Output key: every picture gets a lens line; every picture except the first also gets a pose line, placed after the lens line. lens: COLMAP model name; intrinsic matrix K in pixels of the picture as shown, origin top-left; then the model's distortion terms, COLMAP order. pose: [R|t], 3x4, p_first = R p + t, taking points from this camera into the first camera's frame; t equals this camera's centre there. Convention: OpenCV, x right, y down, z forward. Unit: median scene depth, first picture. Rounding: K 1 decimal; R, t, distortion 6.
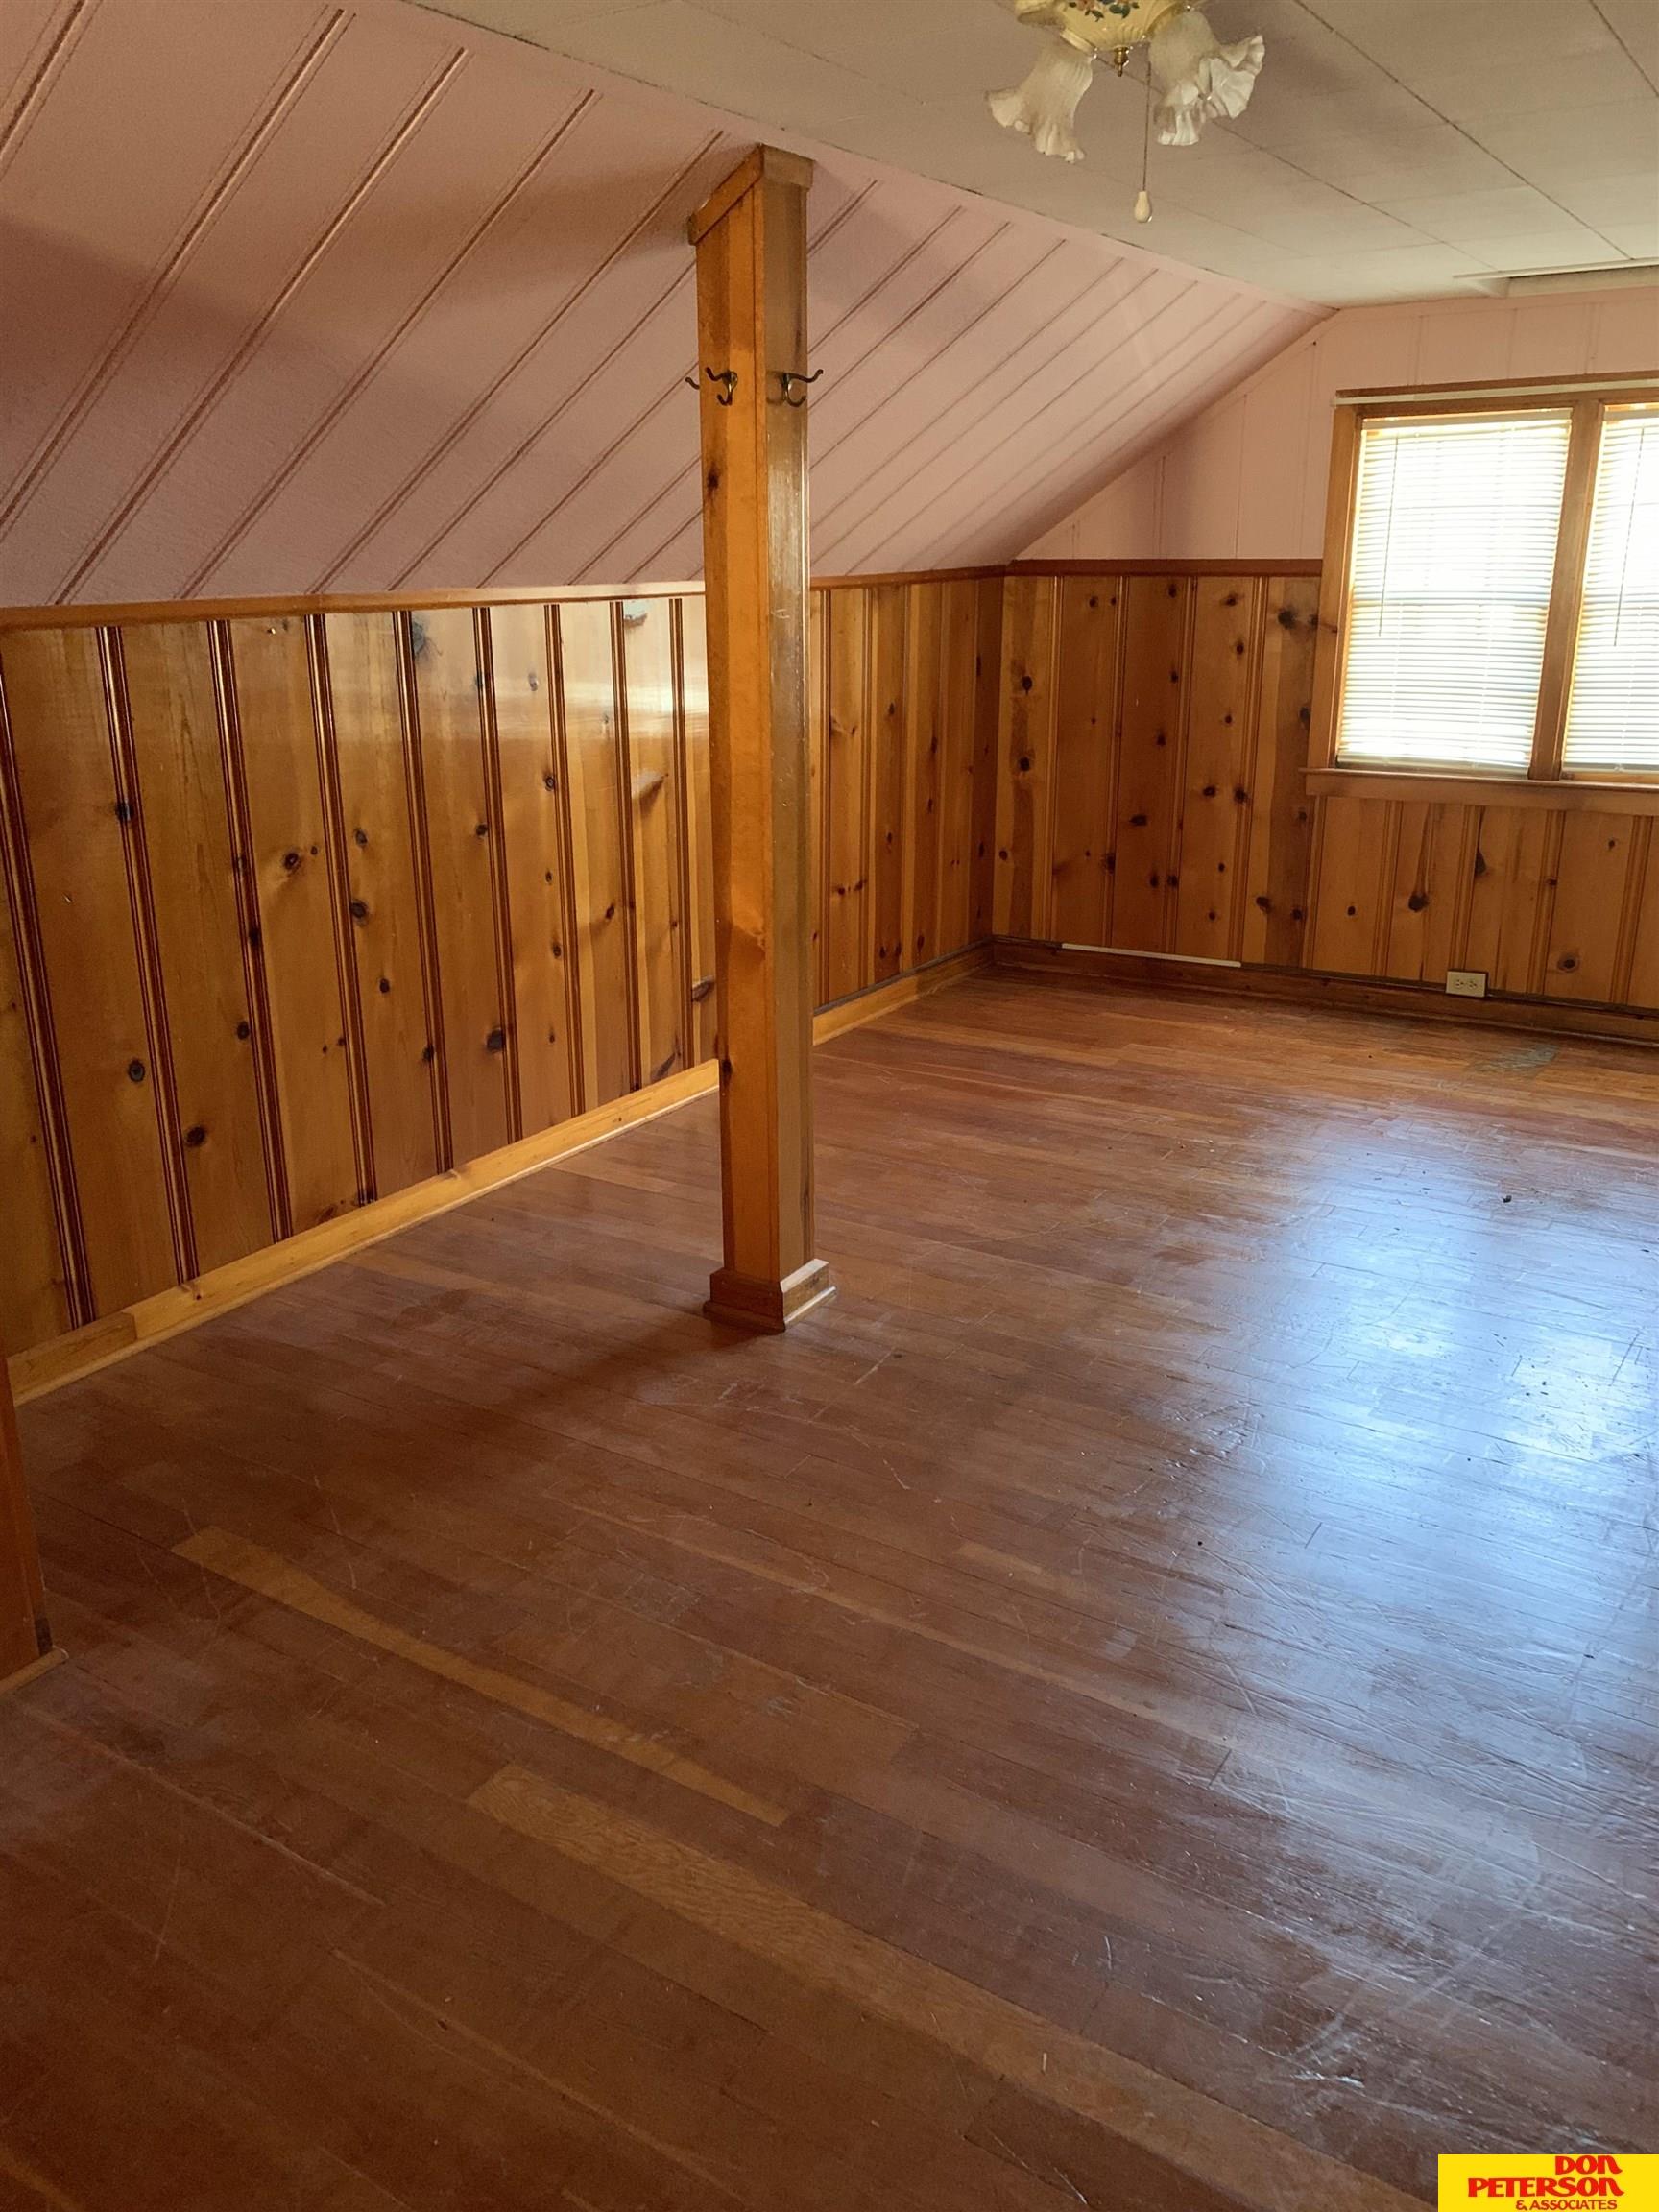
lens RADIAL K [[1695.3, 0, 822.8], [0, 1695.3, 1089.8], [0, 0, 1]] dist [0.036880, -0.029654]
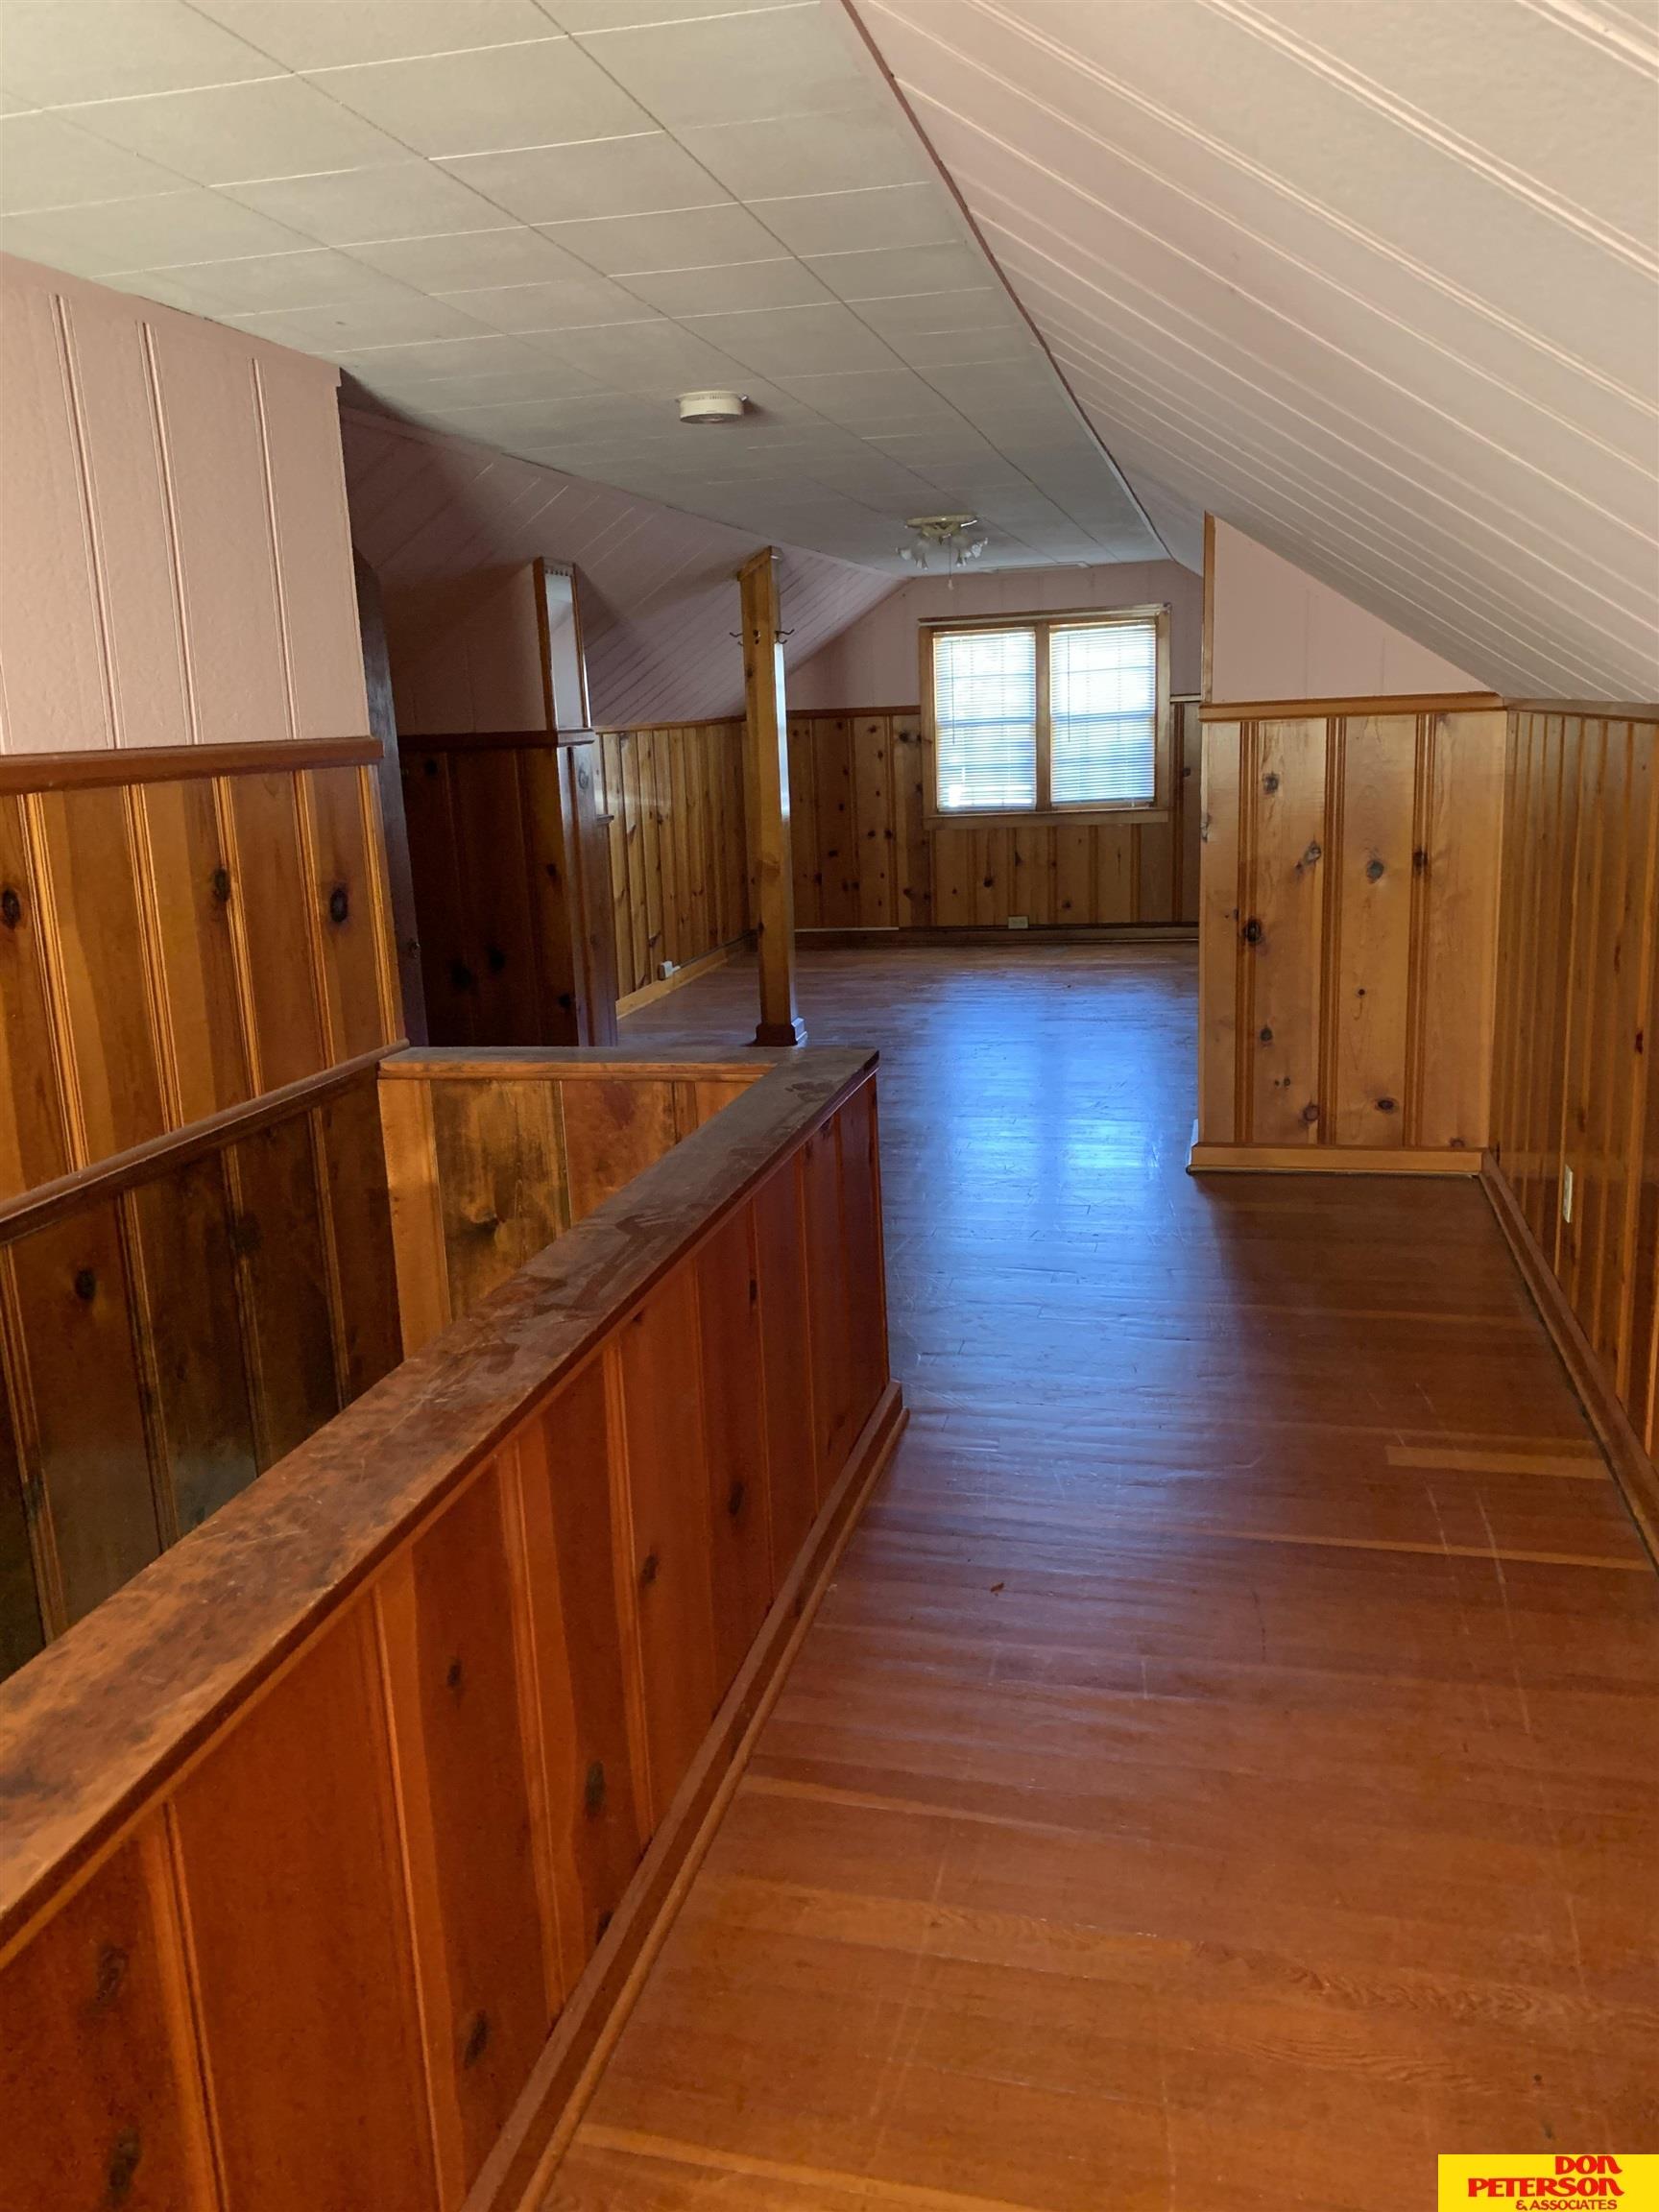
lens RADIAL K [[1695.3, 0, 827.4], [0, 1695.3, 1109.1], [0, 0, 1]] dist [0.036880, -0.029654]
pose [[0.944145, -0.106250, 0.311931, -0.429846], [0.132888, 0.988974, -0.065360, 0.236357], [-0.301547, 0.103161, 0.947854, -0.695434]]
